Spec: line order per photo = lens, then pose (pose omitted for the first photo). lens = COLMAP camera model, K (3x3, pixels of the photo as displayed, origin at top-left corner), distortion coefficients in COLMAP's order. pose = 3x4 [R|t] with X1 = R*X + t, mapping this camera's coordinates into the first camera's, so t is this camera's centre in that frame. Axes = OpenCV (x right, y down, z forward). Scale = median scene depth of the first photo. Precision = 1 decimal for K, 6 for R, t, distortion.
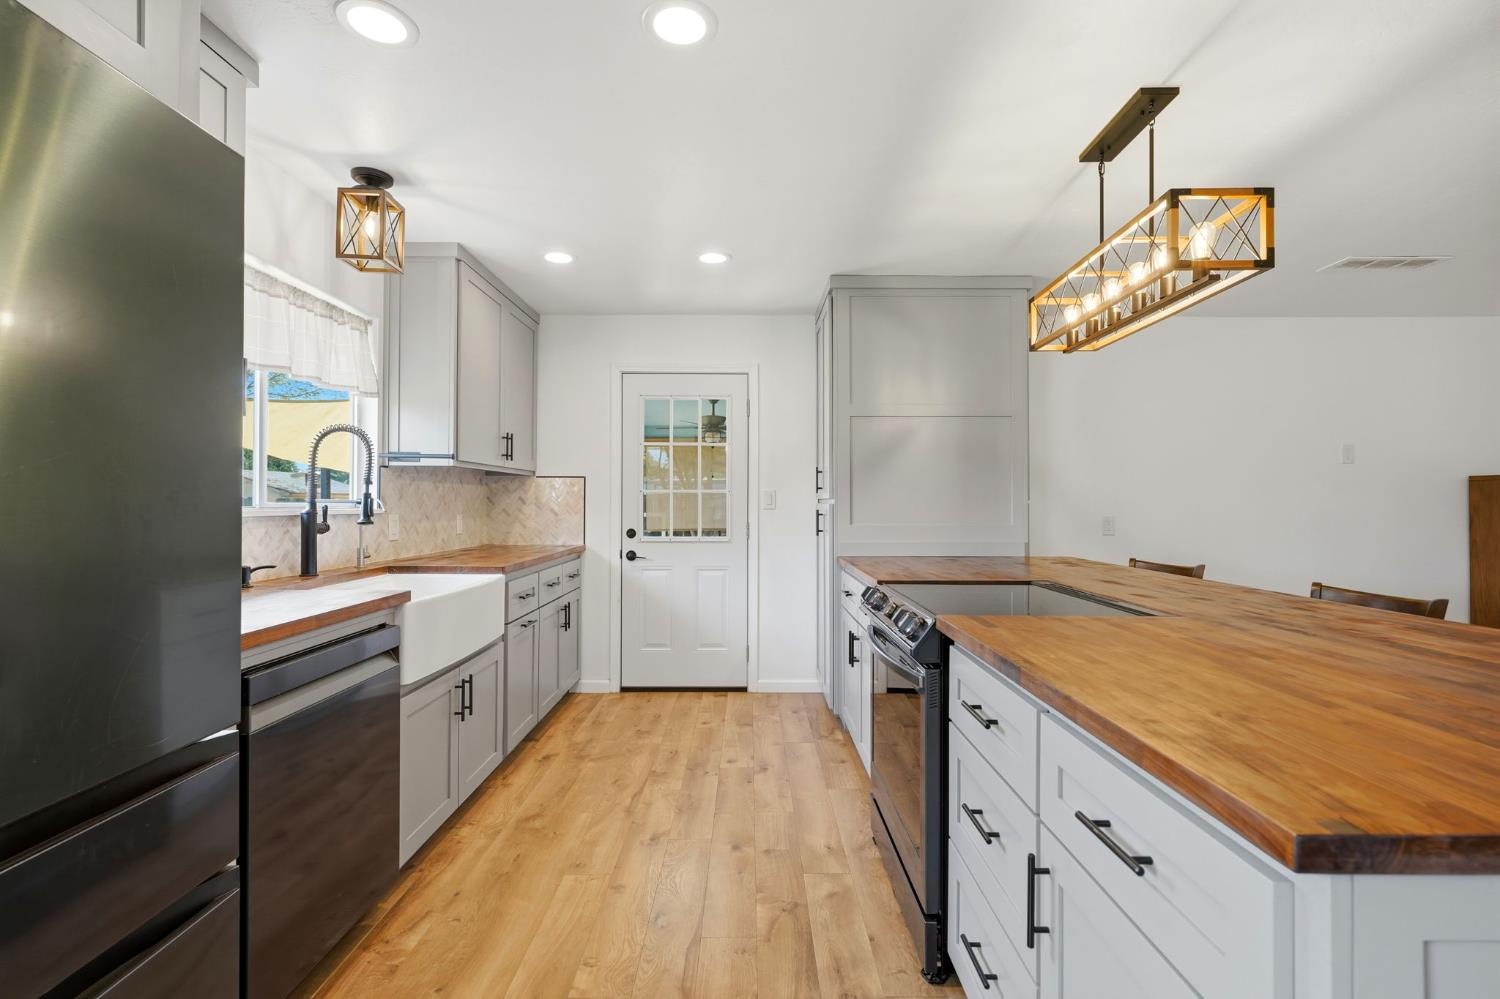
lens RADIAL K [[671.9, 0, 751.6], [0, 671.9, 498.2], [0, 0, 1]] dist [-0.000851, 0.000973]
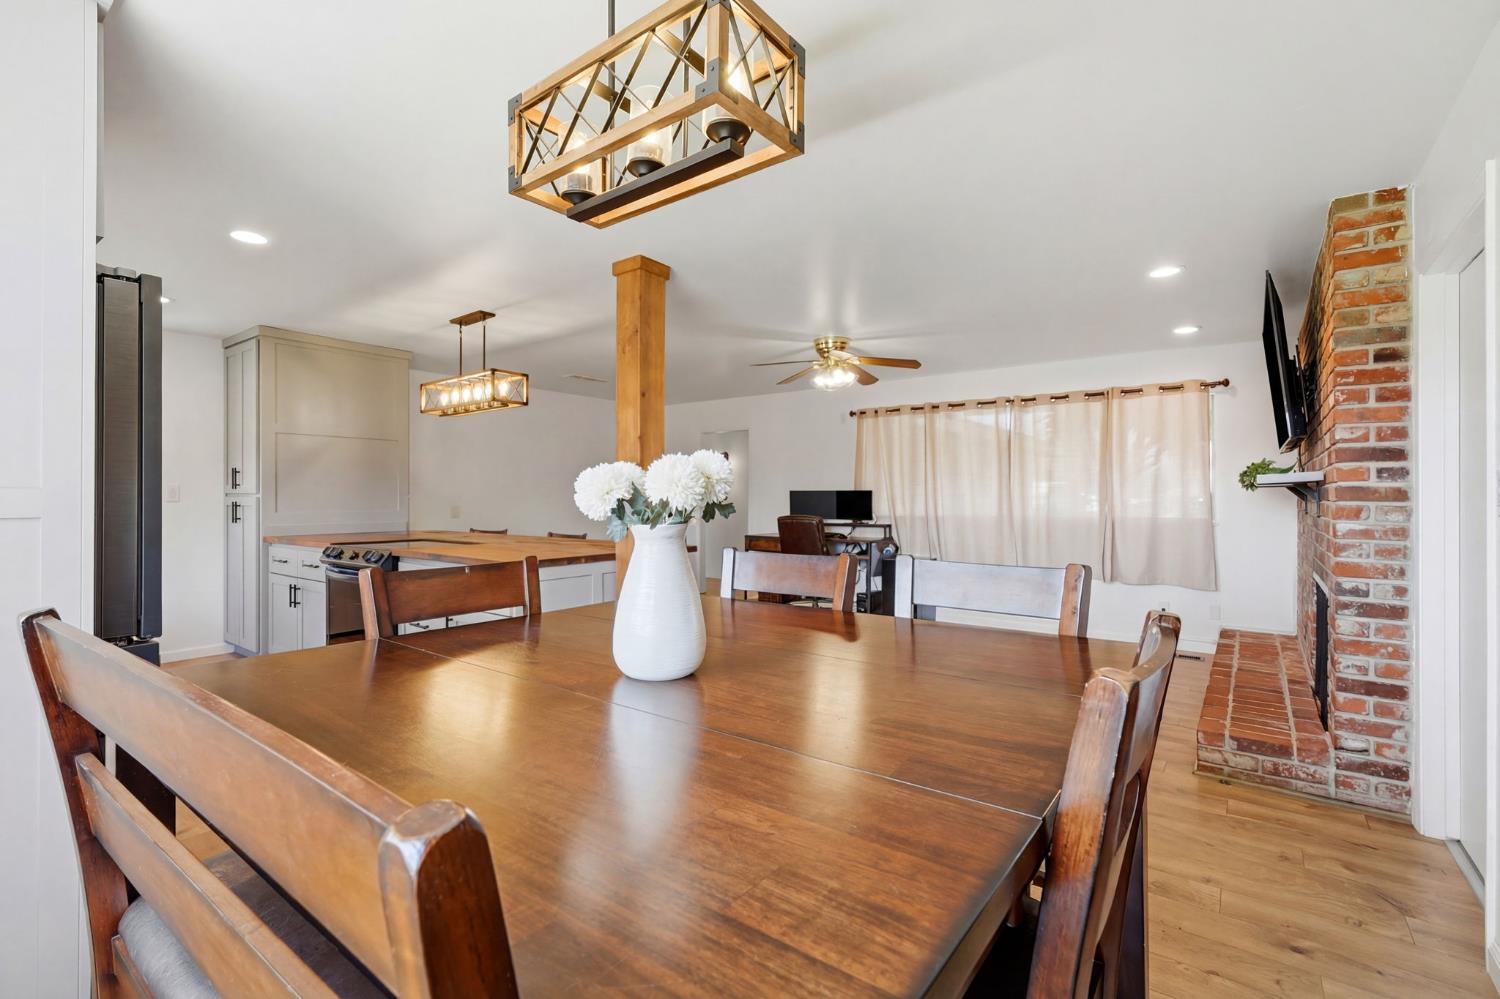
lens RADIAL K [[671.9, 0, 753.0], [0, 671.9, 500.8], [0, 0, 1]] dist [-0.000851, 0.000973]
pose [[0.597568, -0.005290, 0.801801, -0.410961], [-0.005904, 0.999922, 0.010998, -0.005893], [-0.801797, -0.011306, 0.597490, -0.654011]]
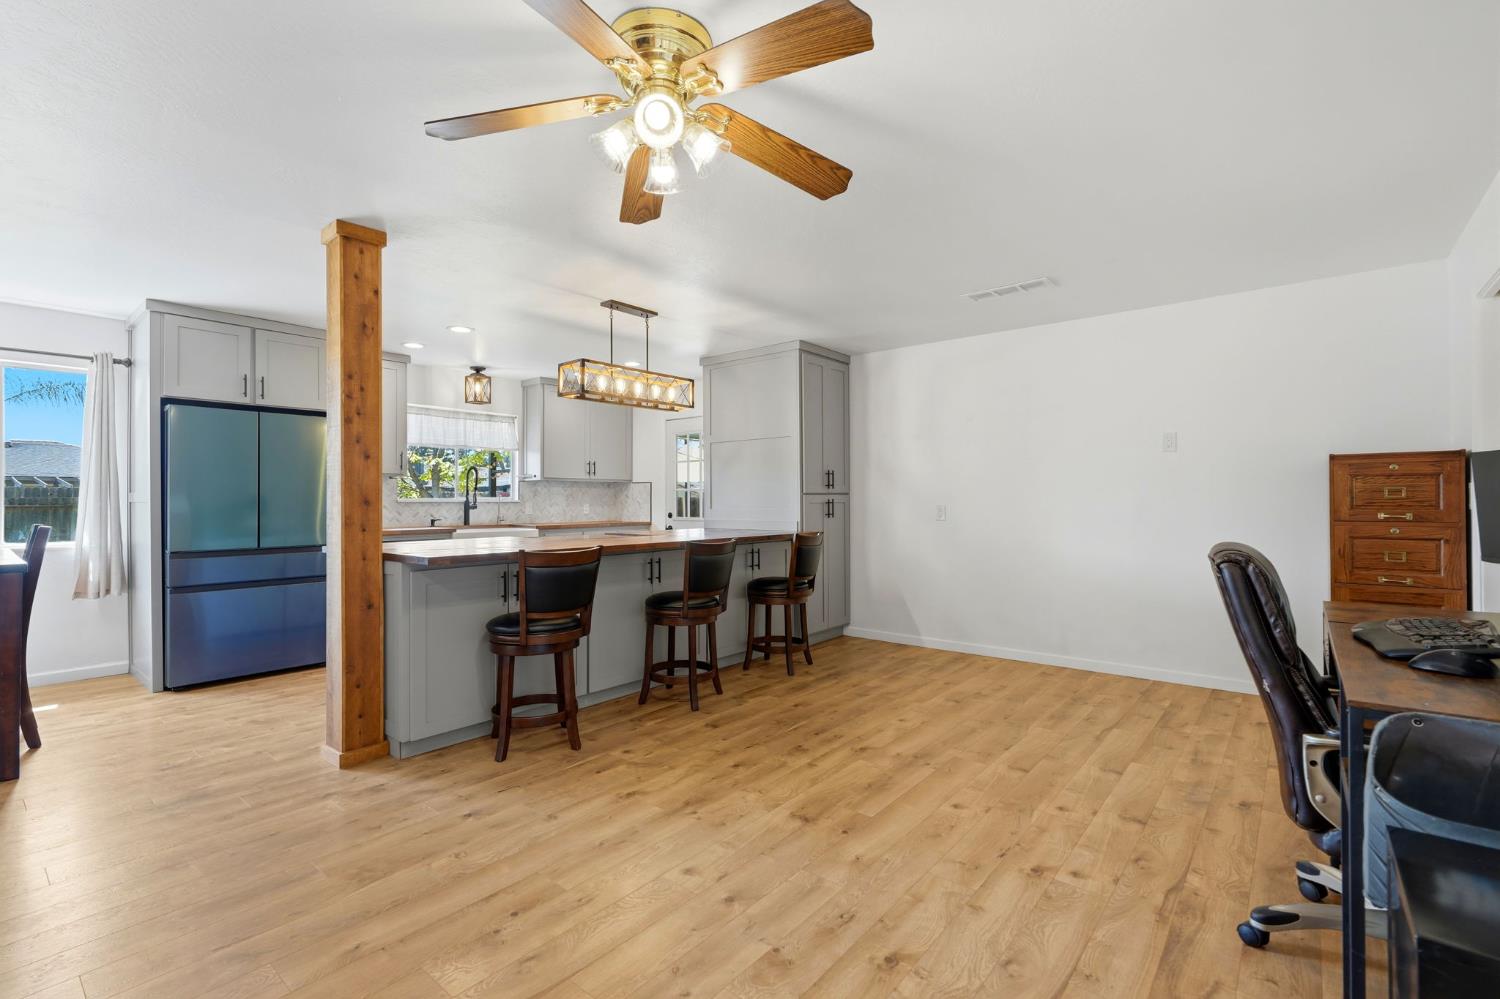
lens RADIAL K [[671.9, 0, 751.8], [0, 671.9, 496.8], [0, 0, 1]] dist [-0.000851, 0.000973]
pose [[0.768258, -0.008354, -0.640086, 1.475803], [0.008365, 0.999960, -0.003012, 0.018210], [0.640085, -0.003041, 0.768298, -0.230032]]
